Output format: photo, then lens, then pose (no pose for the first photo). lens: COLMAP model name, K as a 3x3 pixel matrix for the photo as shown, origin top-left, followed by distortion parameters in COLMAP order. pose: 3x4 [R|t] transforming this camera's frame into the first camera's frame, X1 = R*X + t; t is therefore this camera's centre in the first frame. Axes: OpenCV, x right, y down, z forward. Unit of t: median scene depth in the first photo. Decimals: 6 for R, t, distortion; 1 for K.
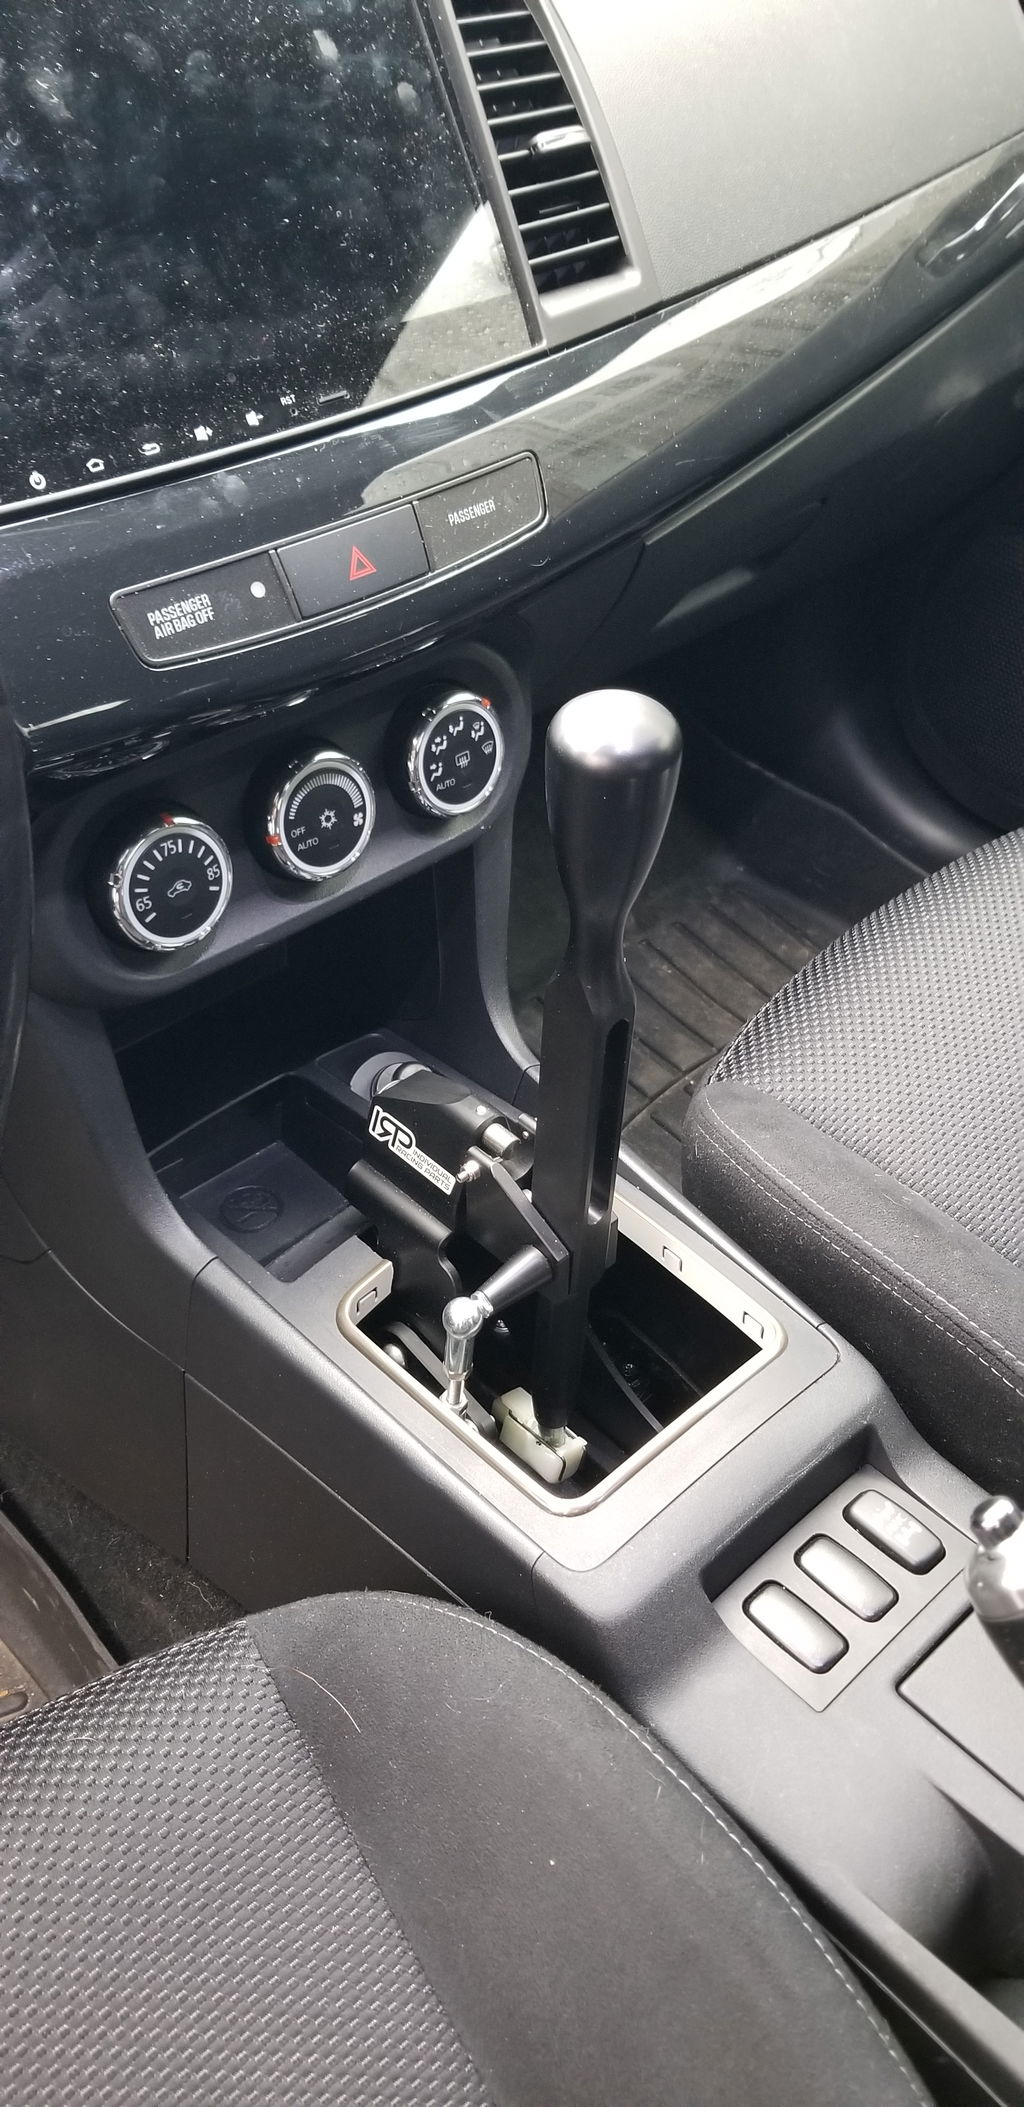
lens RADIAL K [[1634.4, 0, 501.0], [0, 1634.4, 1066.5], [0, 0, 1]] dist [0.033319, -0.086620]
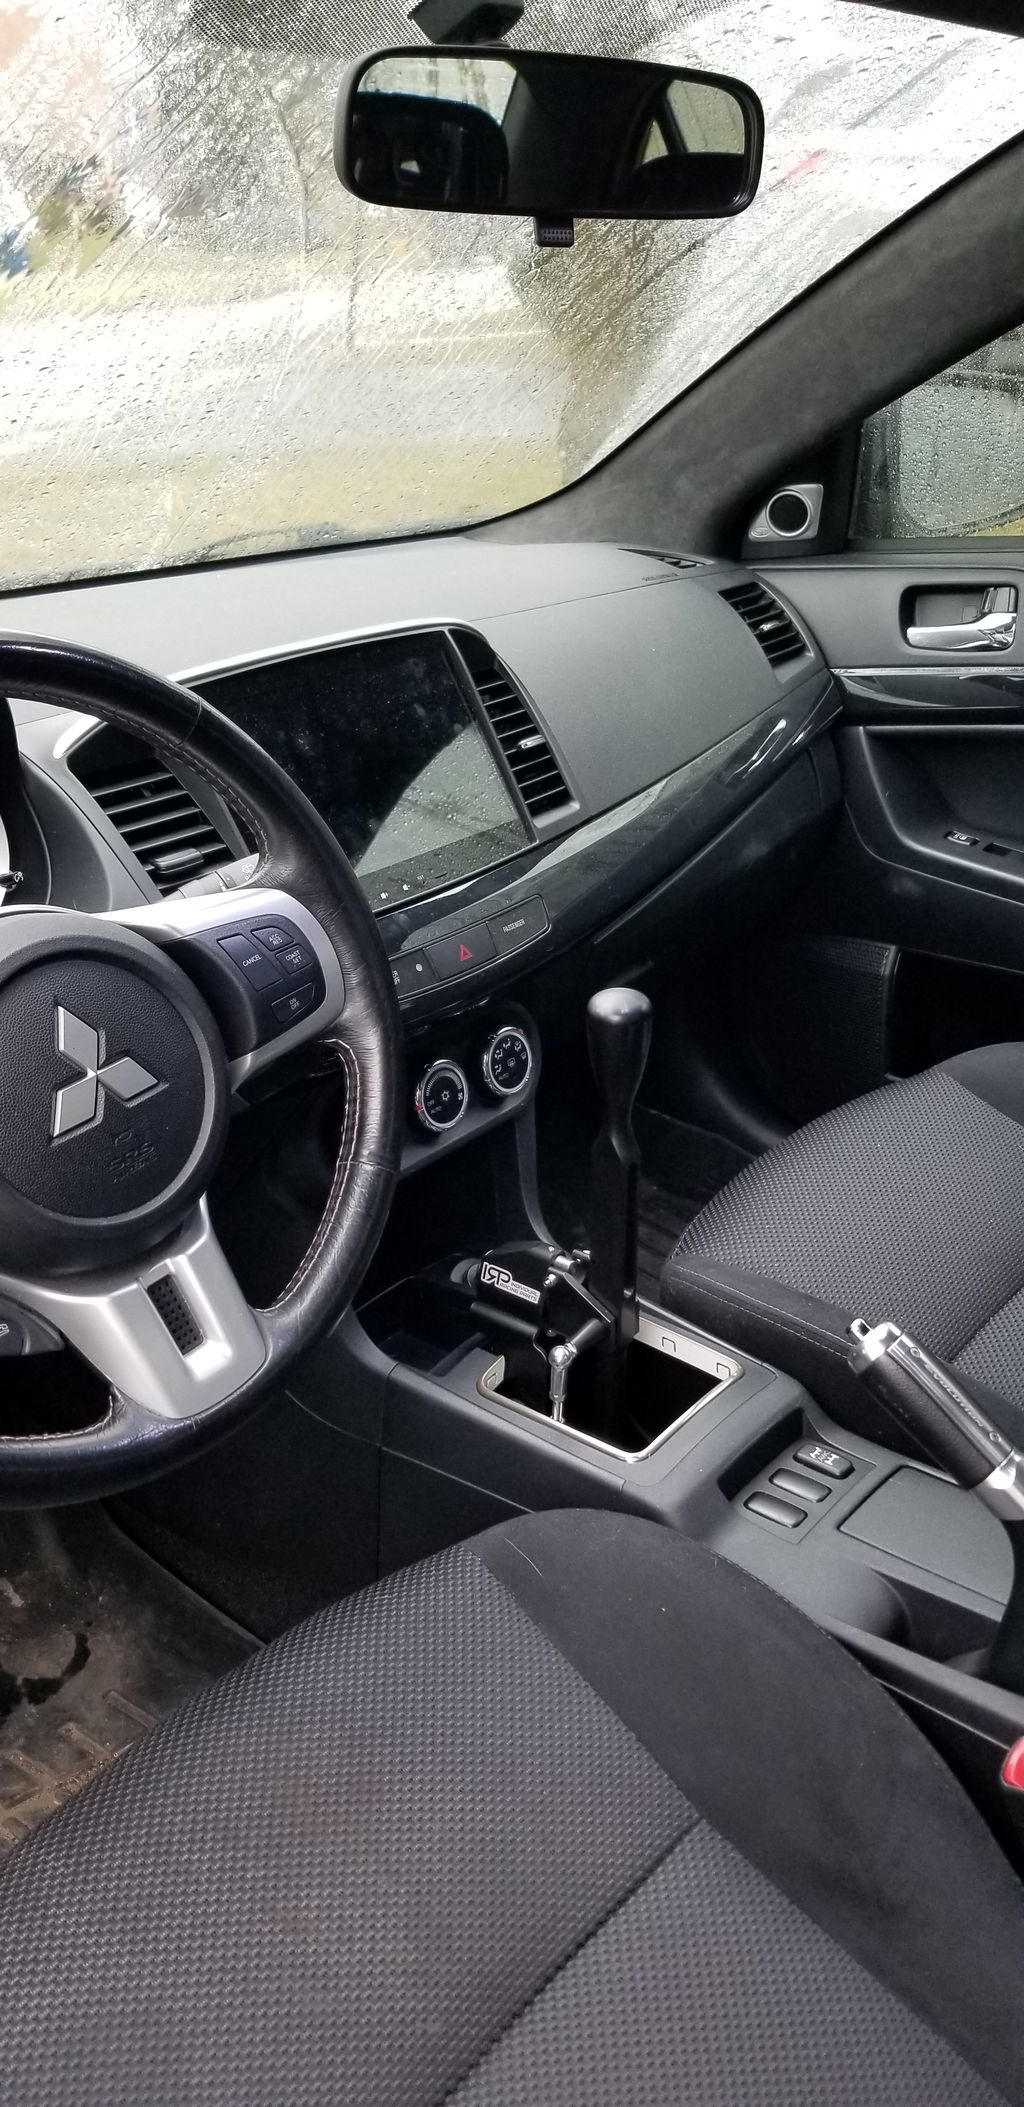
lens RADIAL K [[1634.4, 0, 522.6], [0, 1634.4, 1046.2], [0, 0, 1]] dist [0.033319, -0.086620]
pose [[0.990692, -0.089088, 0.102921, -0.207574], [0.115433, 0.950544, -0.288342, 0.328112], [-0.072143, 0.297539, 0.951980, -0.728437]]
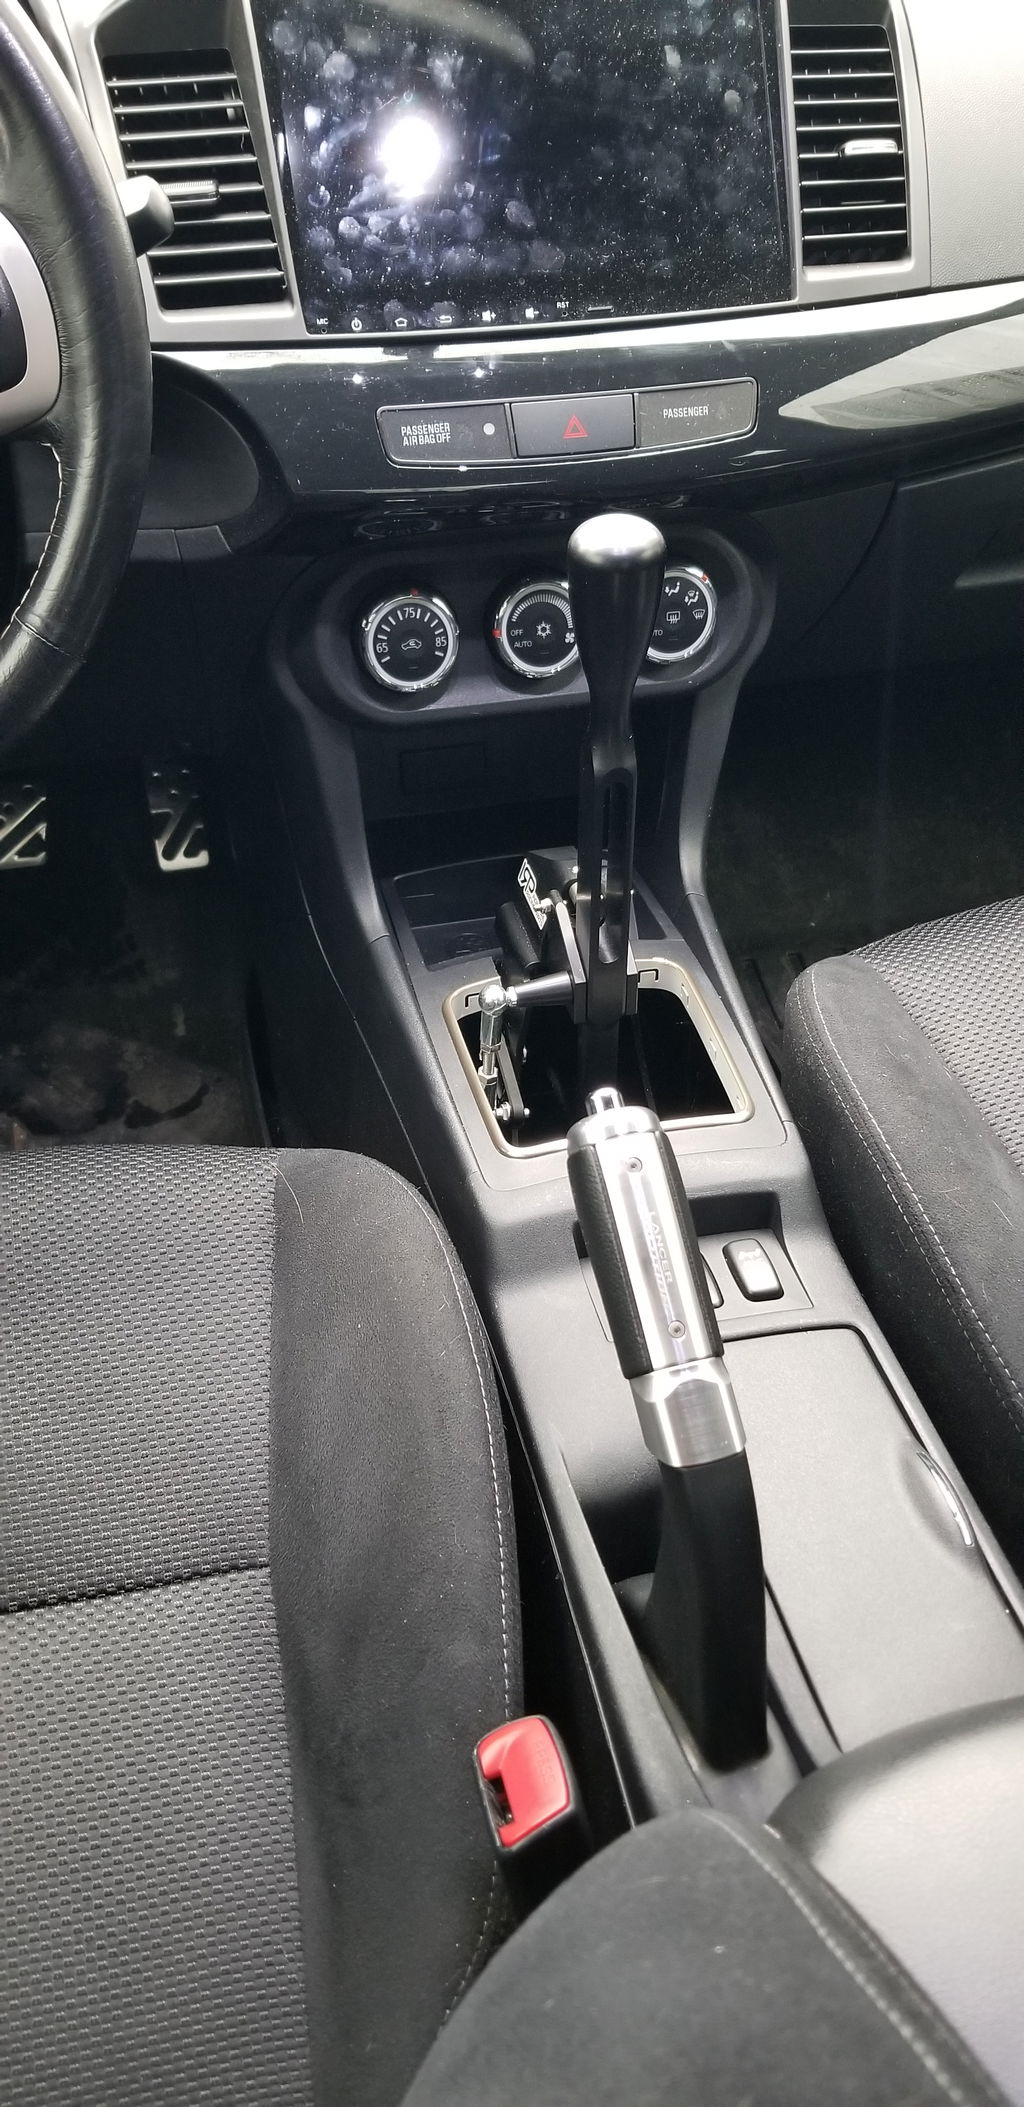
lens RADIAL K [[1634.4, 0, 506.4], [0, 1634.4, 1060.6], [0, 0, 1]] dist [0.033319, -0.086620]
pose [[0.872758, 0.302437, -0.383179, 0.500832], [-0.312609, 0.949156, 0.037131, 0.145855], [0.374926, 0.087378, 0.922927, -0.212822]]
